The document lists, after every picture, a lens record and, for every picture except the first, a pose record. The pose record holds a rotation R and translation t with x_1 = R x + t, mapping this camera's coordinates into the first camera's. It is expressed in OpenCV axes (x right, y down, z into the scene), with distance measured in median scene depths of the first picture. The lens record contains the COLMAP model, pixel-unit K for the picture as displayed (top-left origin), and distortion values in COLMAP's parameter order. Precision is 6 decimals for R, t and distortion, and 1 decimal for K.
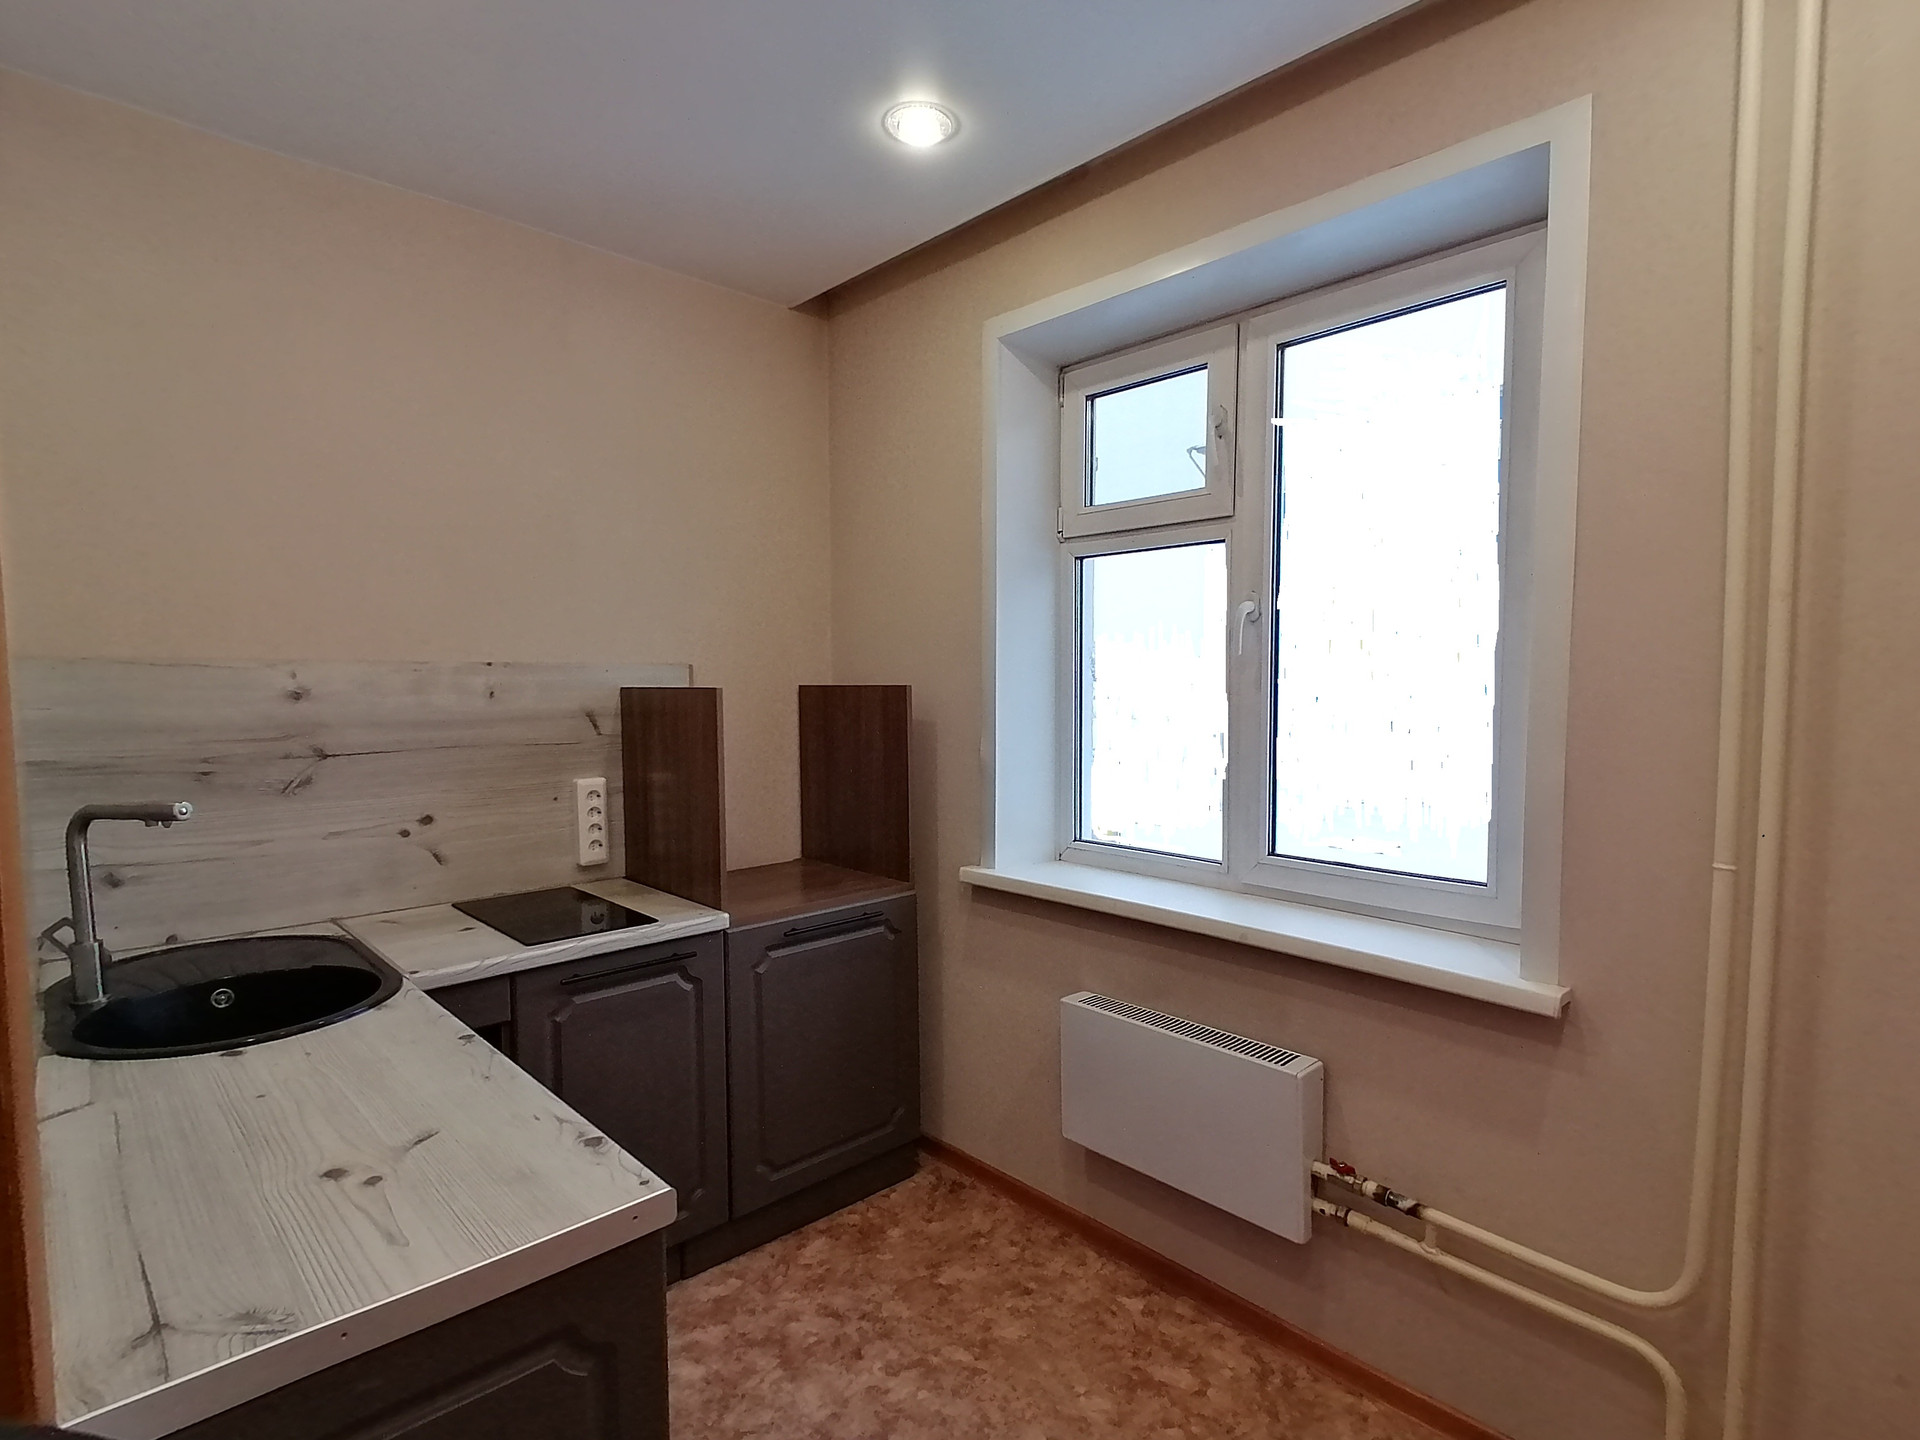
lens RADIAL K [[957.3, 0, 965.6], [0, 957.3, 777.6], [0, 0, 1]] dist [0.047444, -0.040031]
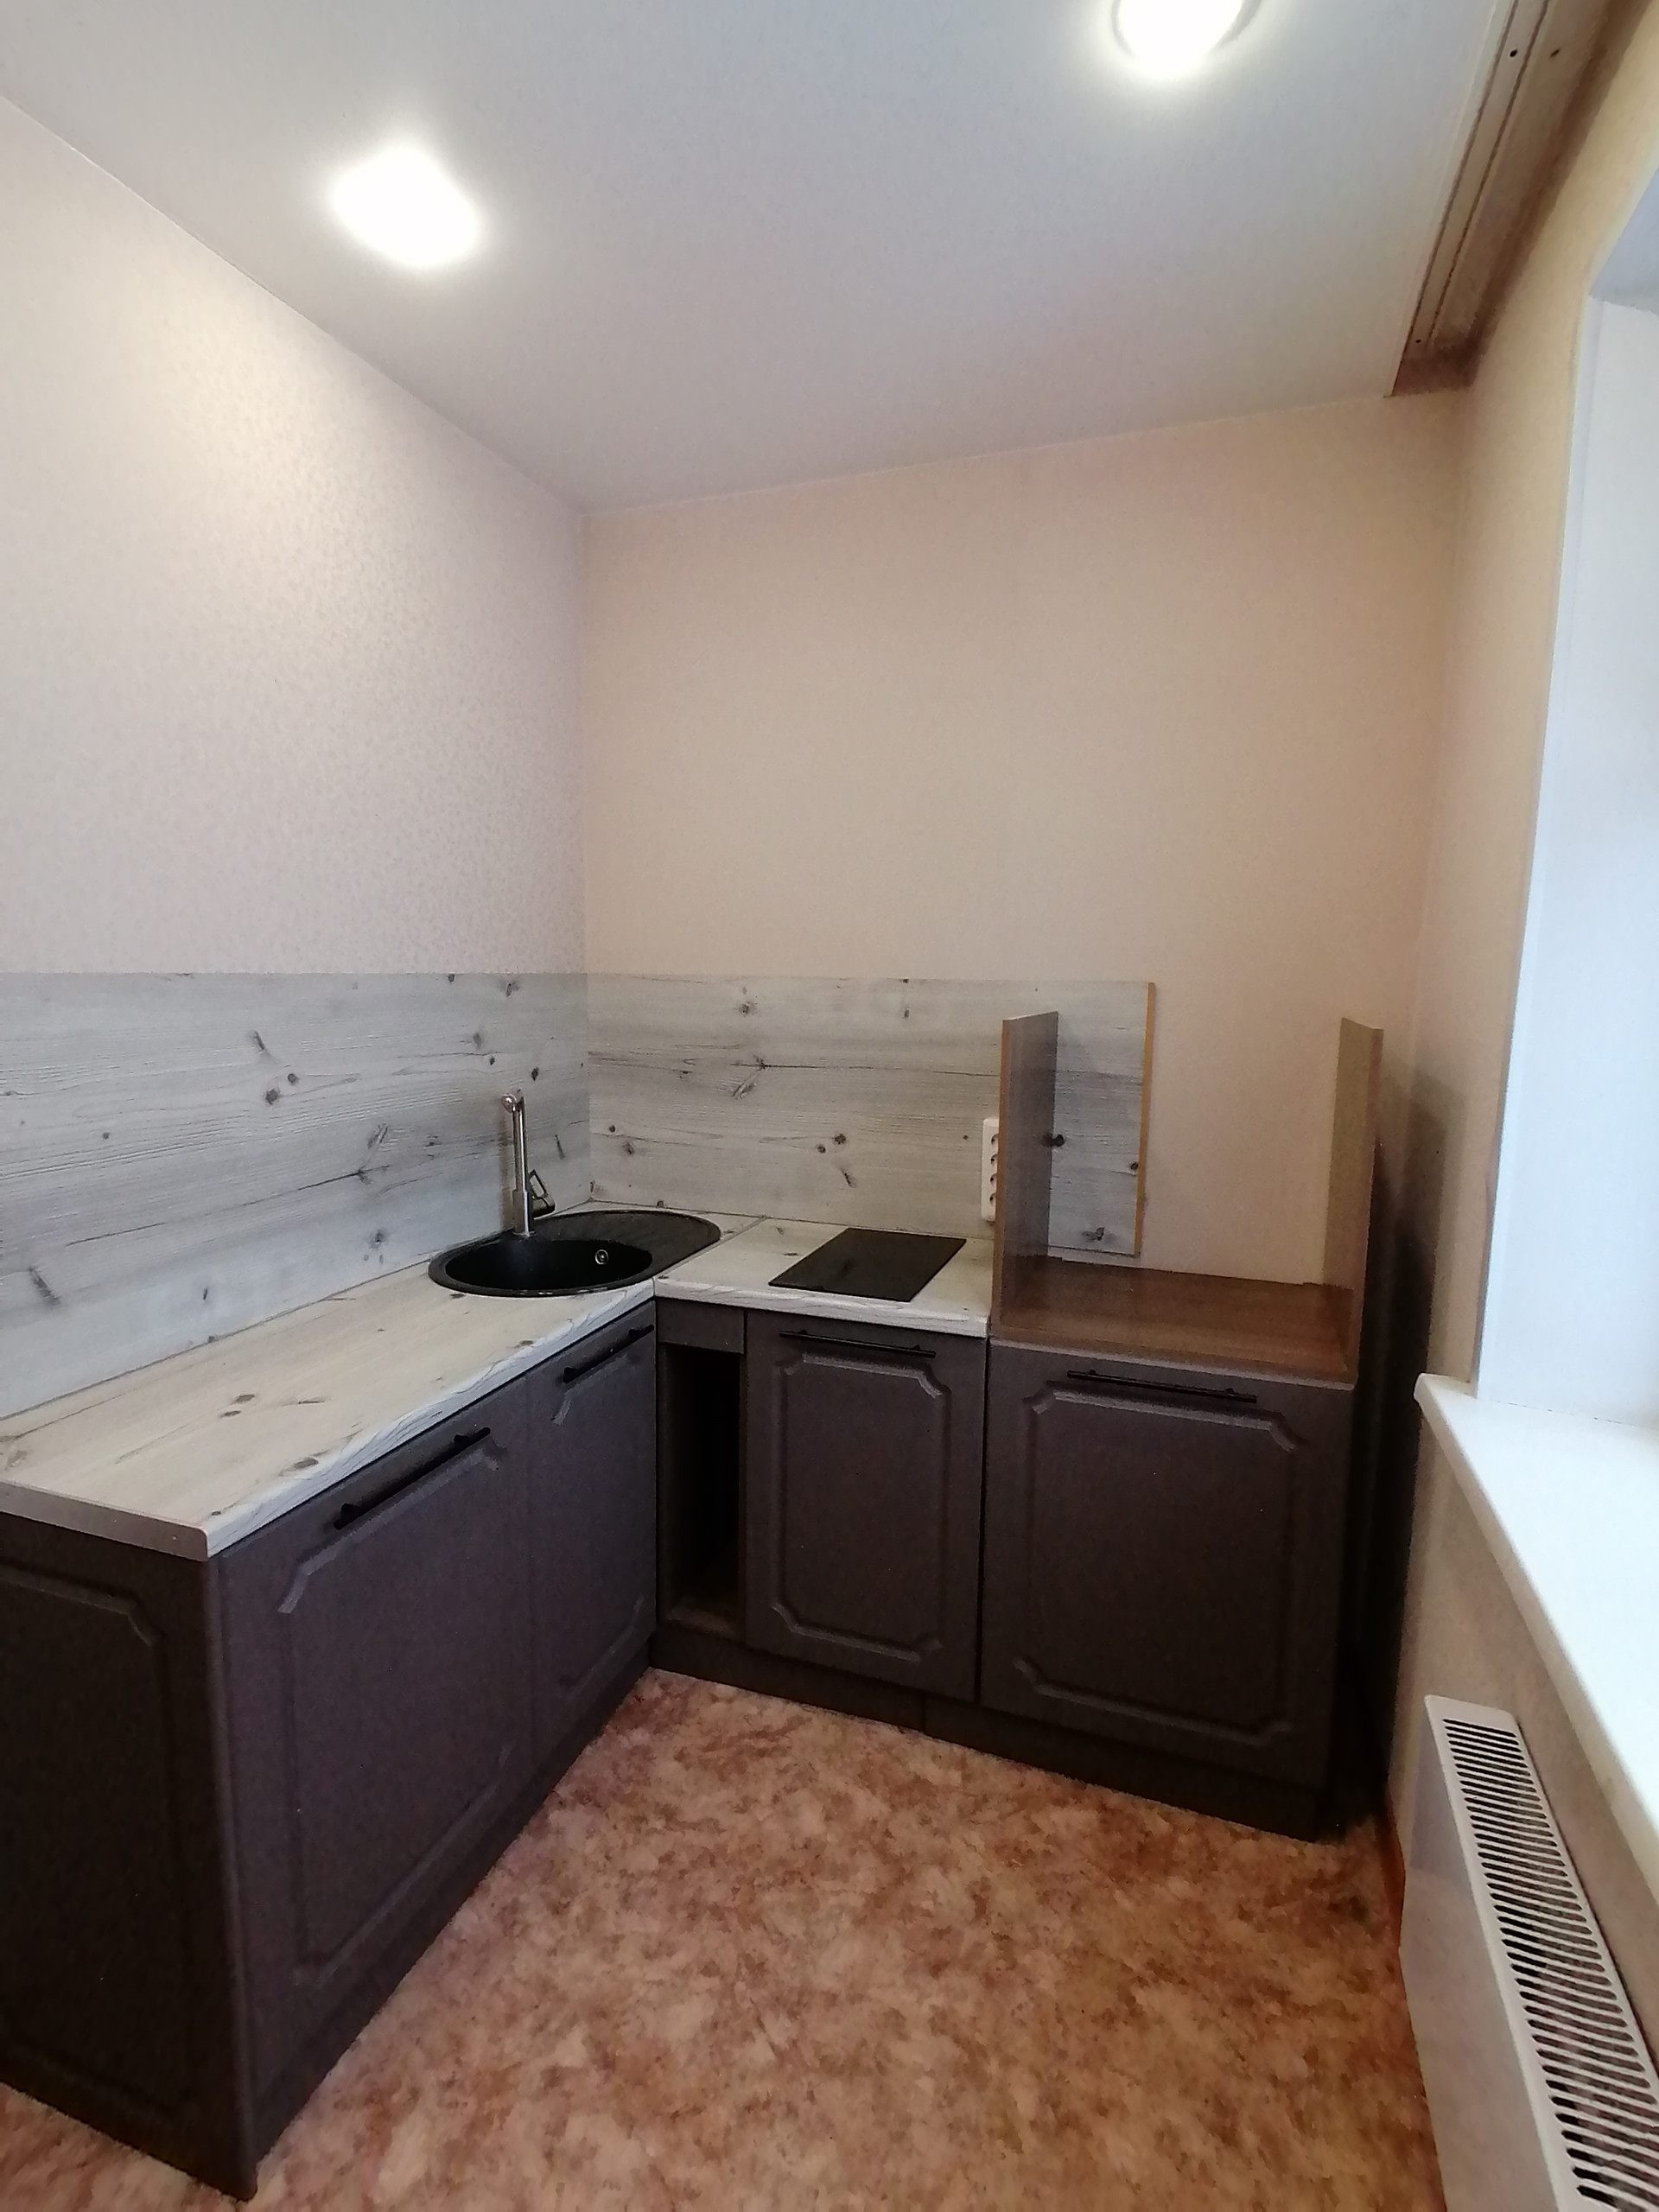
lens RADIAL K [[1102.9, 0, 806.0], [0, 1102.9, 1149.2], [0, 0, 1]] dist [0.047444, -0.040031]
pose [[0.443106, 0.156333, -0.882733, 0.457456], [-0.107912, 0.986819, 0.120597, -0.084278], [0.889950, 0.041820, 0.454136, 0.491711]]
